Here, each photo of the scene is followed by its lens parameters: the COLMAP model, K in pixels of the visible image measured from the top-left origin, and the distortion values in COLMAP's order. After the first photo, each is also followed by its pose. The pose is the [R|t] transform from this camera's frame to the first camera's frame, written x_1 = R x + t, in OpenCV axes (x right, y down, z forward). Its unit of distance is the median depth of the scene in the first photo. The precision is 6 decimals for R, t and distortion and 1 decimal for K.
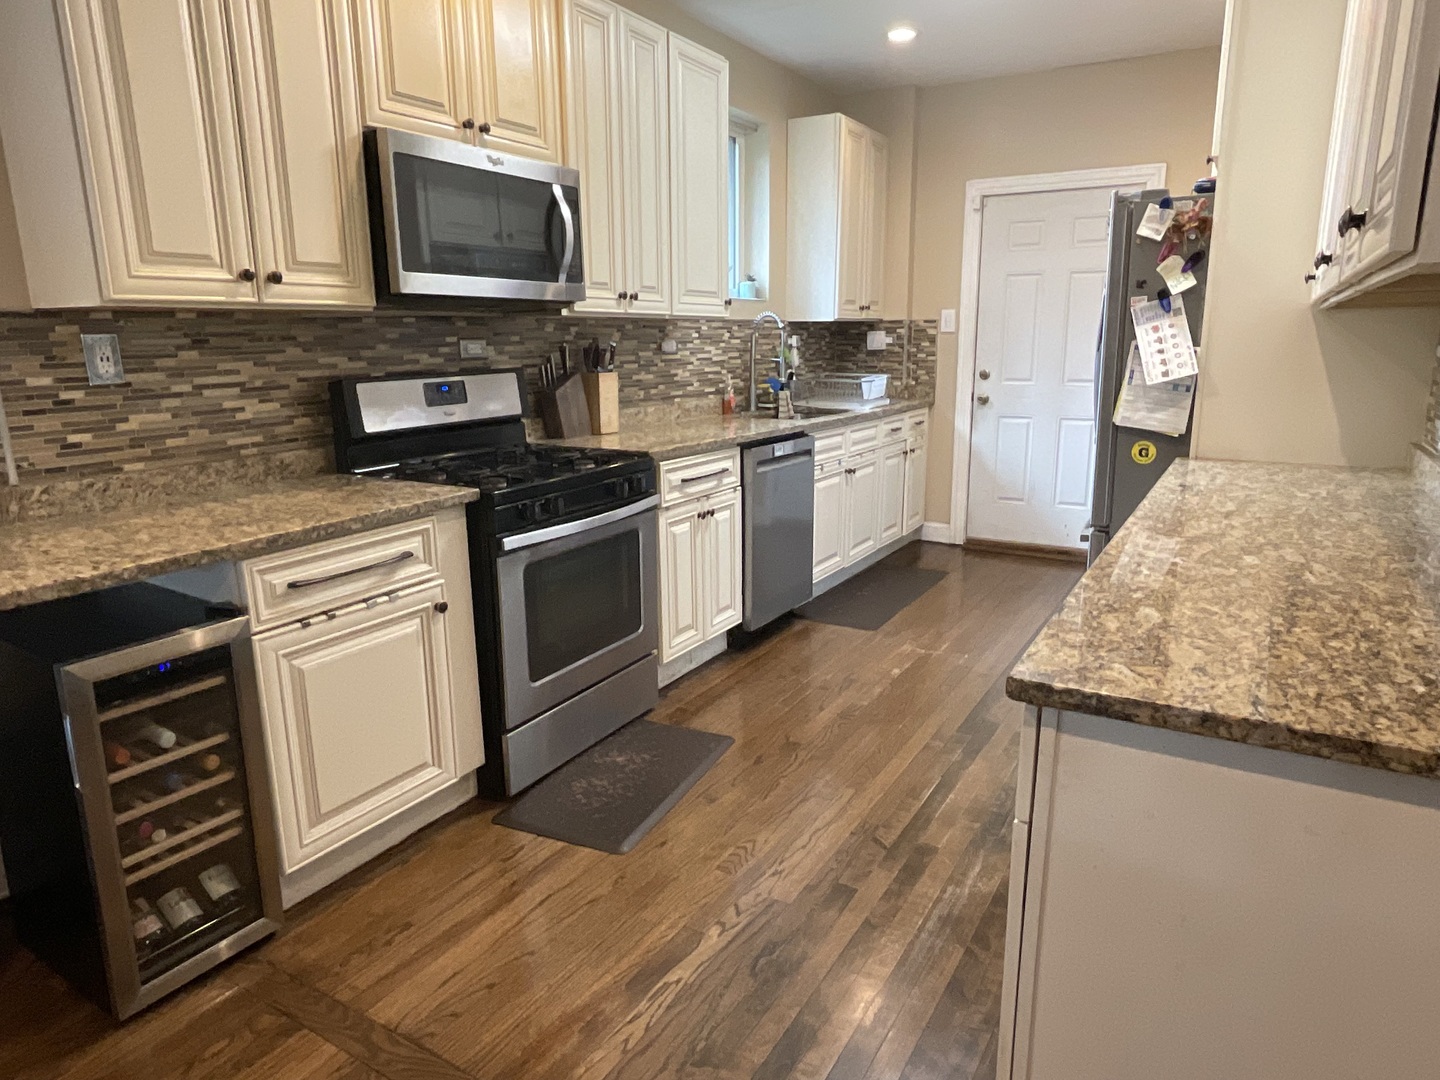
lens RADIAL K [[900.5, 0, 715.7], [0, 900.5, 543.2], [0, 0, 1]] dist [-0.010412, -0.001998]
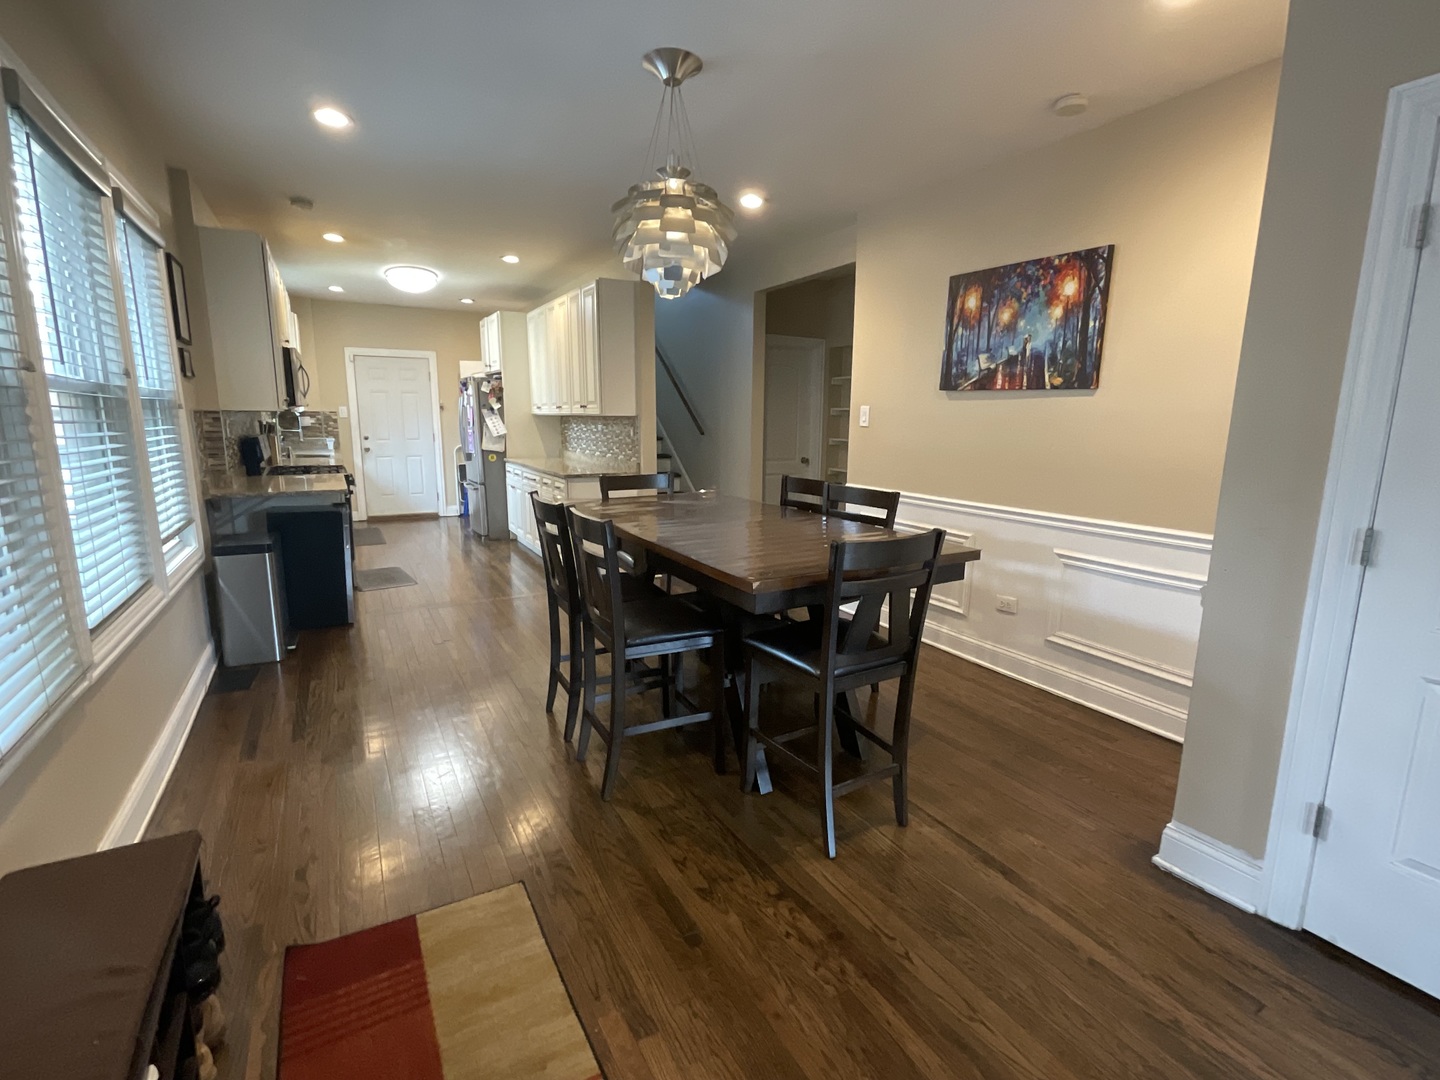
lens RADIAL K [[674.1, 0, 715.6], [0, 674.1, 535.9], [0, 0, 1]] dist [-0.001649, -0.000627]
pose [[0.496693, -0.144440, 0.855823, -1.447562], [0.184493, 0.981091, 0.058507, 0.210936], [-0.848091, 0.128834, 0.513949, -1.026707]]
